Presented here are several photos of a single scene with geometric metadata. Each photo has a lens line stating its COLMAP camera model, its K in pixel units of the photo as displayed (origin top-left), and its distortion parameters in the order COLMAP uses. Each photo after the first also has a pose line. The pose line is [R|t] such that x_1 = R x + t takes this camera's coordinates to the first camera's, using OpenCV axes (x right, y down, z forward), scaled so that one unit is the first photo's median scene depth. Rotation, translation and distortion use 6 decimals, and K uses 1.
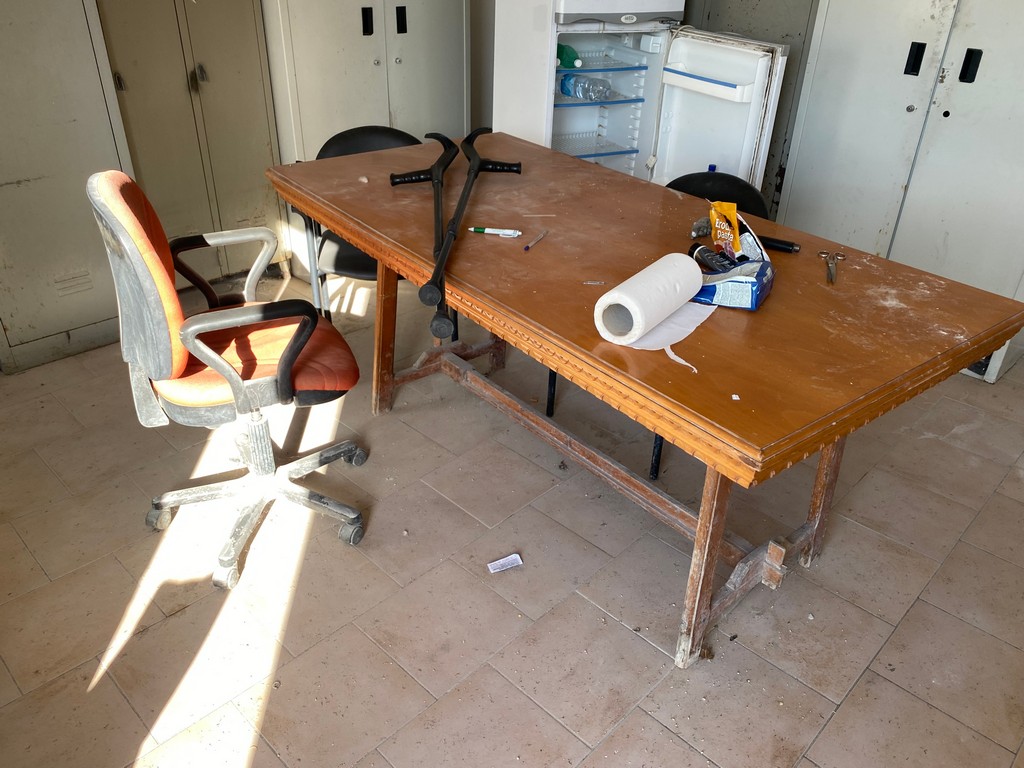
lens RADIAL K [[812.7, 0, 526.3], [0, 812.7, 384.0], [0, 0, 1]] dist [0.136178, -0.248605]
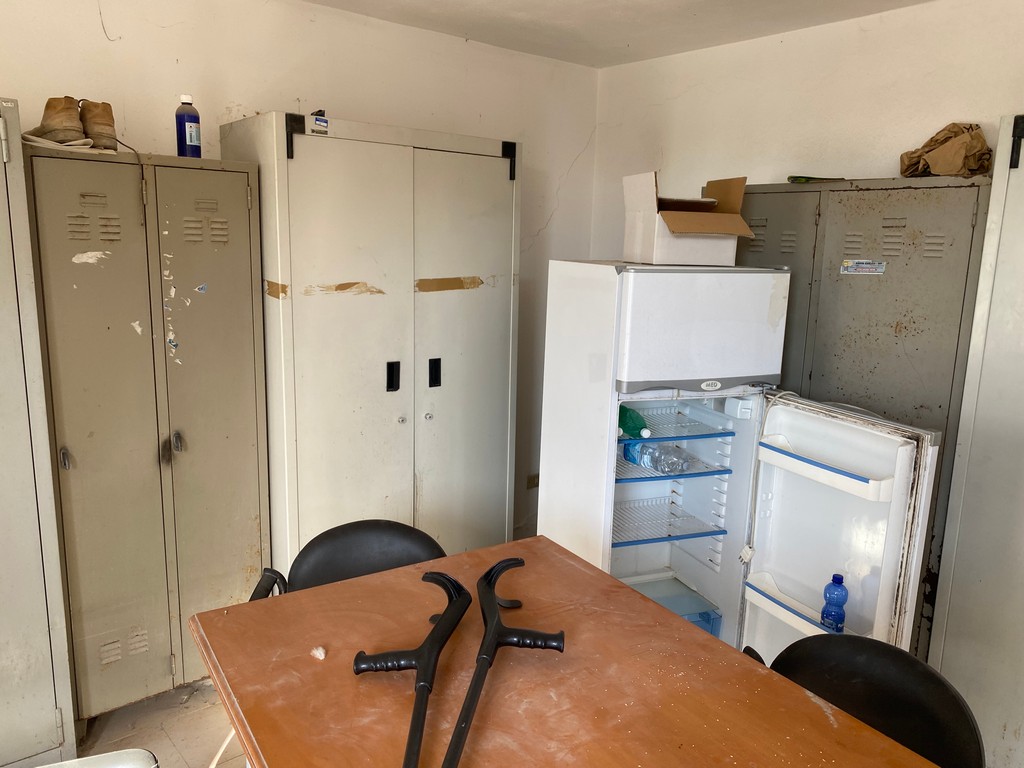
lens RADIAL K [[812.7, 0, 526.3], [0, 812.7, 384.0], [0, 0, 1]] dist [0.136178, -0.248605]
pose [[0.996930, 0.009817, -0.077675, 0.009064], [-0.034453, 0.945890, -0.322653, -0.182264], [0.070304, 0.324339, 0.943325, 0.247945]]
